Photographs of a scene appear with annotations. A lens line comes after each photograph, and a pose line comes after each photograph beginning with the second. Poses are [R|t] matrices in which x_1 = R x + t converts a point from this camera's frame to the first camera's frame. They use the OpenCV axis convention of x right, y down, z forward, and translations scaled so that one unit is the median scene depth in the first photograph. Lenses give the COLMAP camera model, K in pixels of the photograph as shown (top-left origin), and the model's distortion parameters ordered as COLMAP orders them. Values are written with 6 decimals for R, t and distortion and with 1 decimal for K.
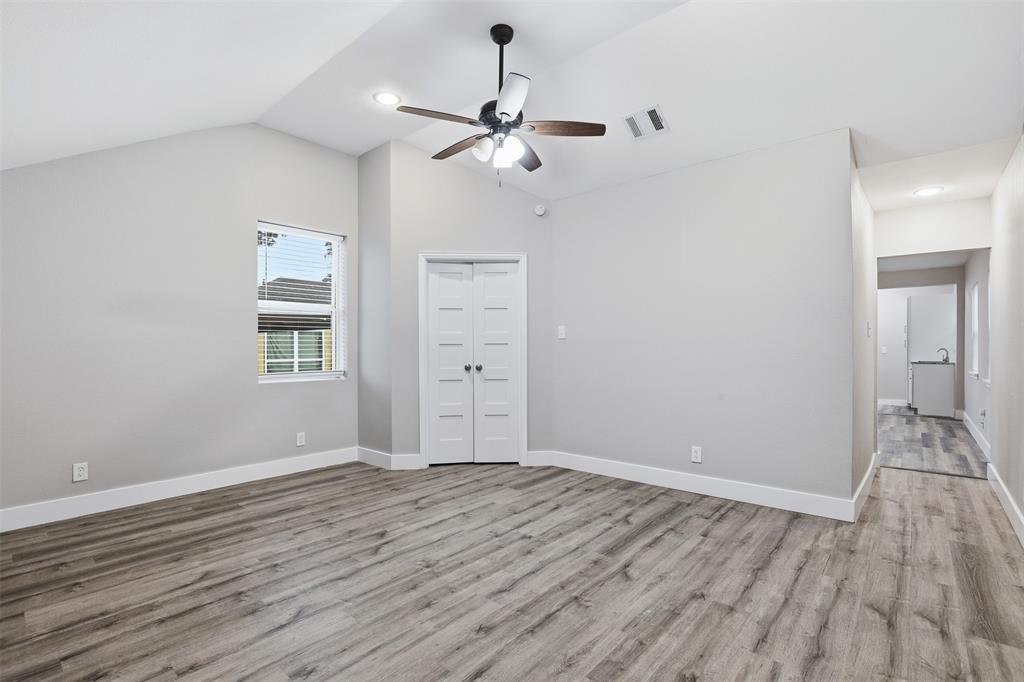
lens RADIAL K [[476.5, 0, 522.7], [0, 476.5, 346.1], [0, 0, 1]] dist [-0.034356, 0.008440]
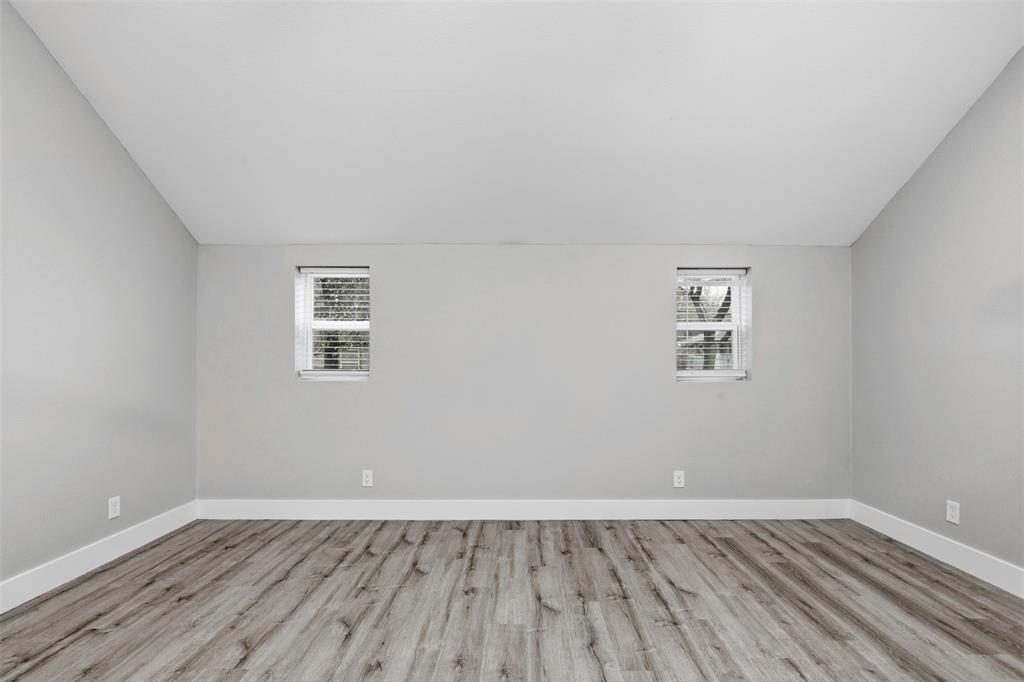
lens RADIAL K [[476.5, 0, 518.1], [0, 476.5, 345.8], [0, 0, 1]] dist [-0.034356, 0.008440]
pose [[-0.770336, -0.016385, -0.637428, 0.205064], [0.002058, 0.999601, -0.028183, -0.005037], [0.637635, -0.023022, -0.769994, 1.303725]]
